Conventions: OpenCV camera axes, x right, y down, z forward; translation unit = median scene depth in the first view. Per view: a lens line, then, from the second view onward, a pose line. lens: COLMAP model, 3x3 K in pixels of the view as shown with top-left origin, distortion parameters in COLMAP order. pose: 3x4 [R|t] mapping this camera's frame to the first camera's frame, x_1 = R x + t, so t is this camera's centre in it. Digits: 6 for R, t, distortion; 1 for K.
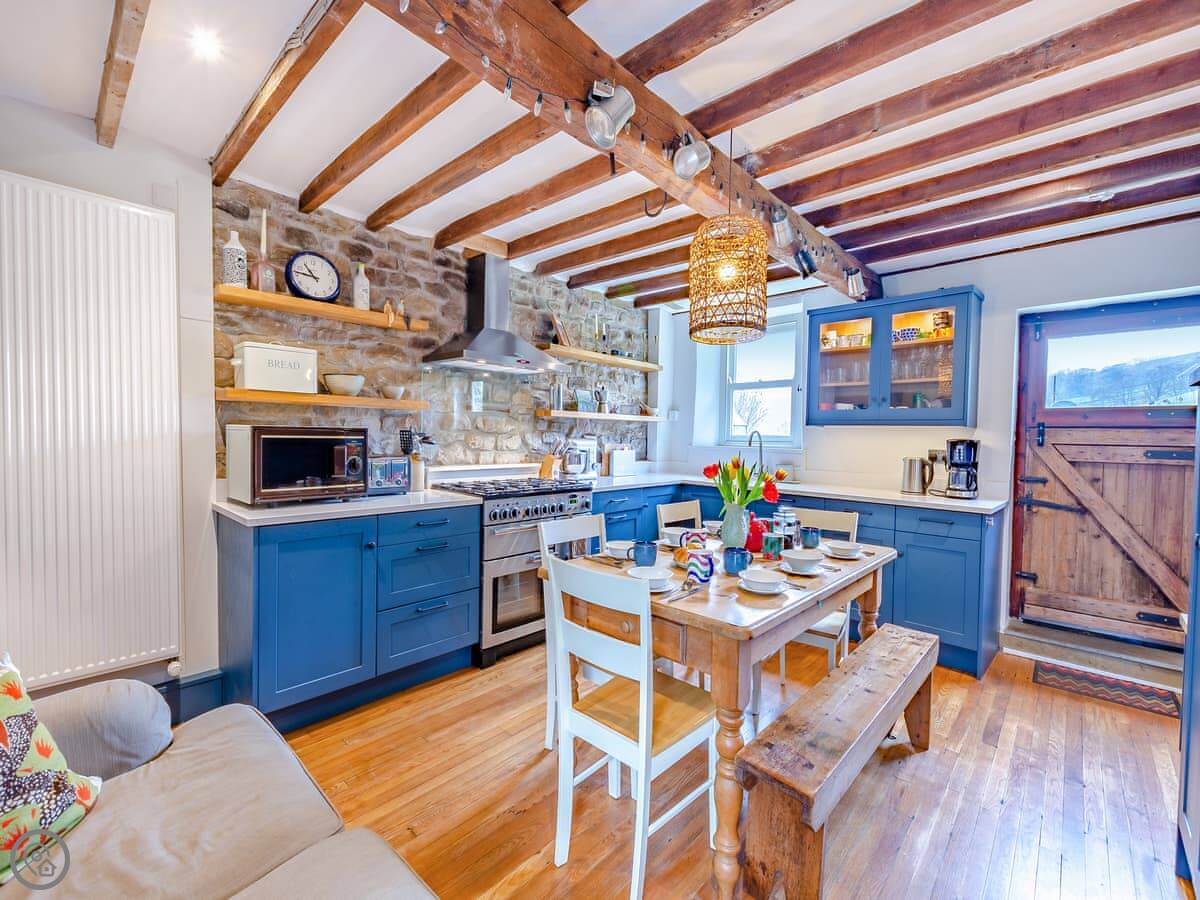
lens RADIAL K [[519.5, 0, 602.7], [0, 519.5, 447.8], [0, 0, 1]] dist [0.002771, -0.000553]
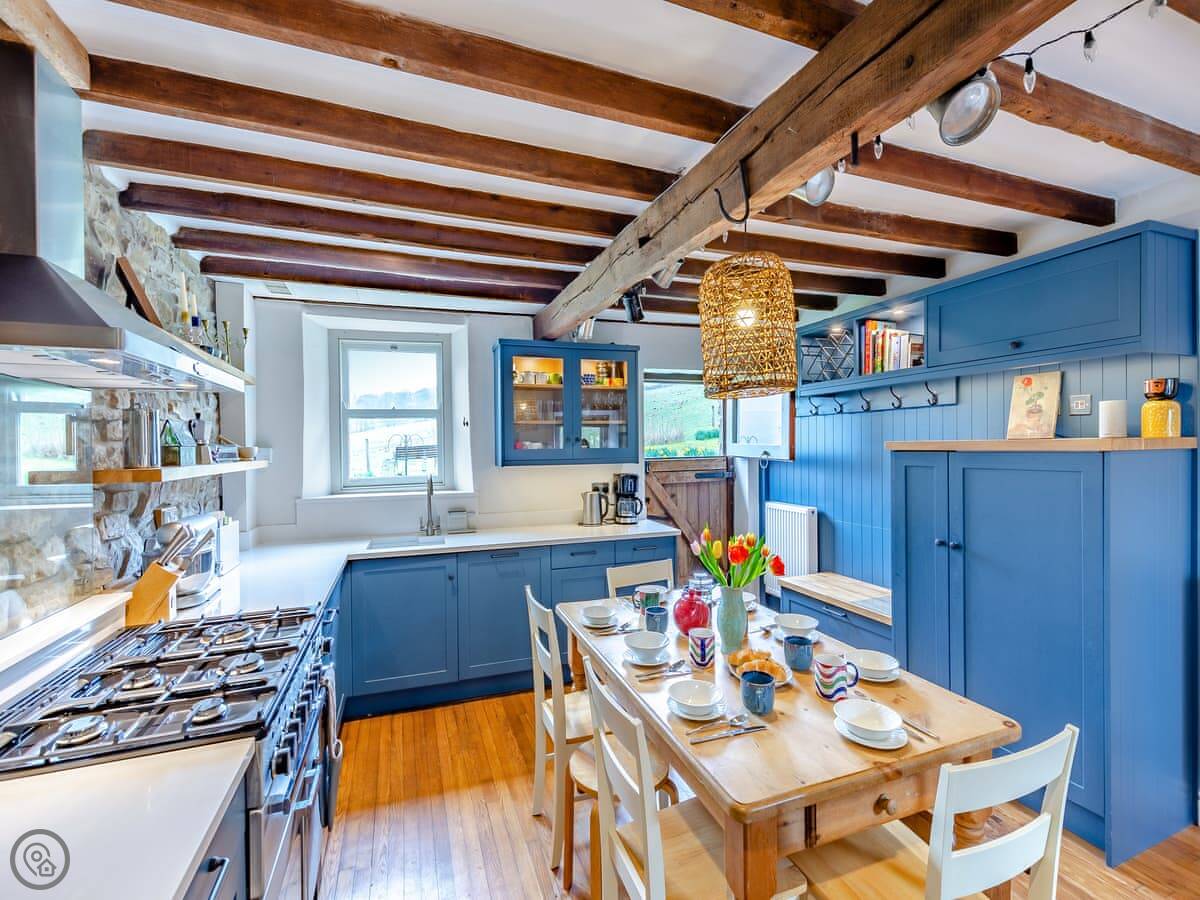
lens RADIAL K [[519.5, 0, 599.1], [0, 519.5, 450.4], [0, 0, 1]] dist [0.002771, -0.000553]
pose [[0.446310, -0.039564, 0.894003, -0.371220], [0.045196, 0.998744, 0.021636, -0.093200], [-0.893736, 0.030749, 0.447538, 0.501193]]
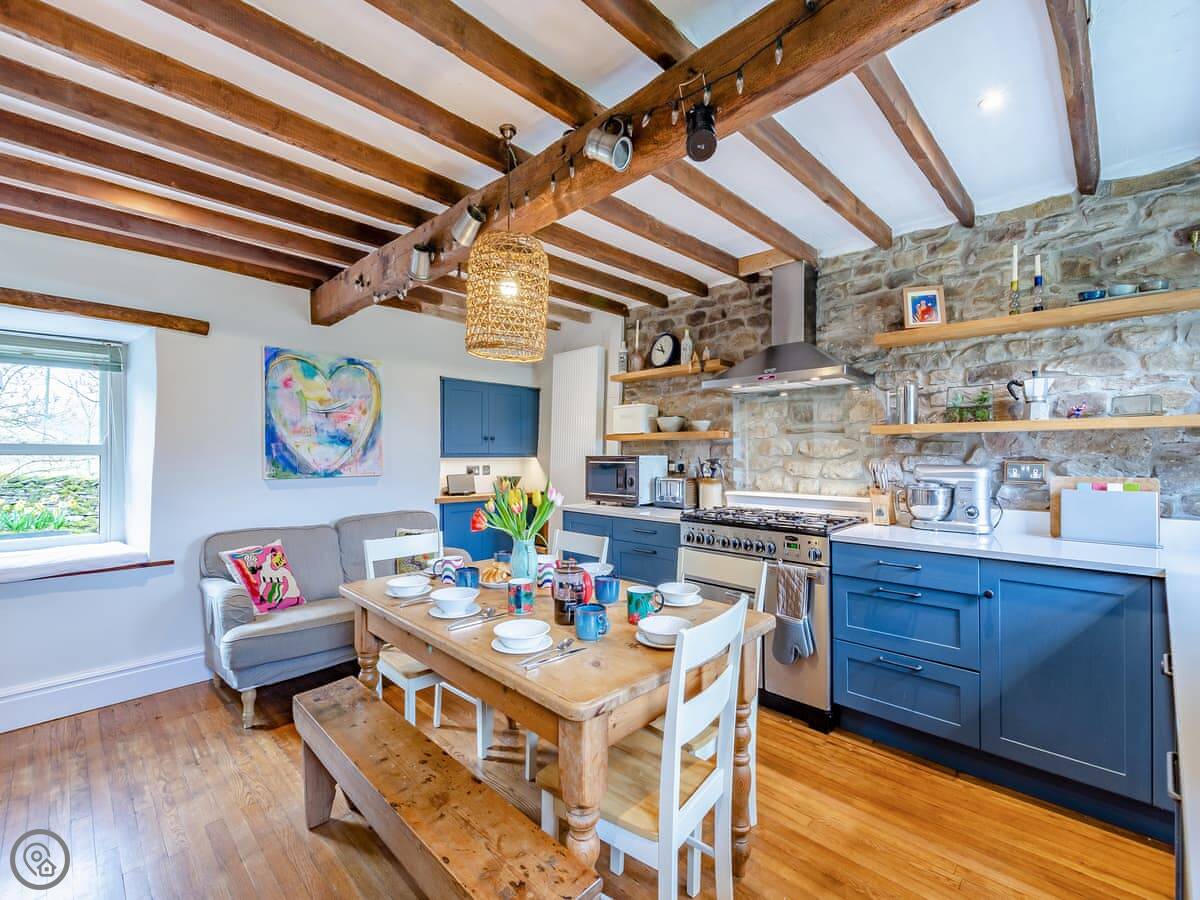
lens RADIAL K [[519.5, 0, 600.8], [0, 519.5, 451.4], [0, 0, 1]] dist [0.002771, -0.000553]
pose [[-0.032171, -0.024126, -0.999191, 0.692250], [-0.025310, 0.999408, -0.023316, -0.011023], [0.999162, 0.024540, -0.032763, 0.699424]]
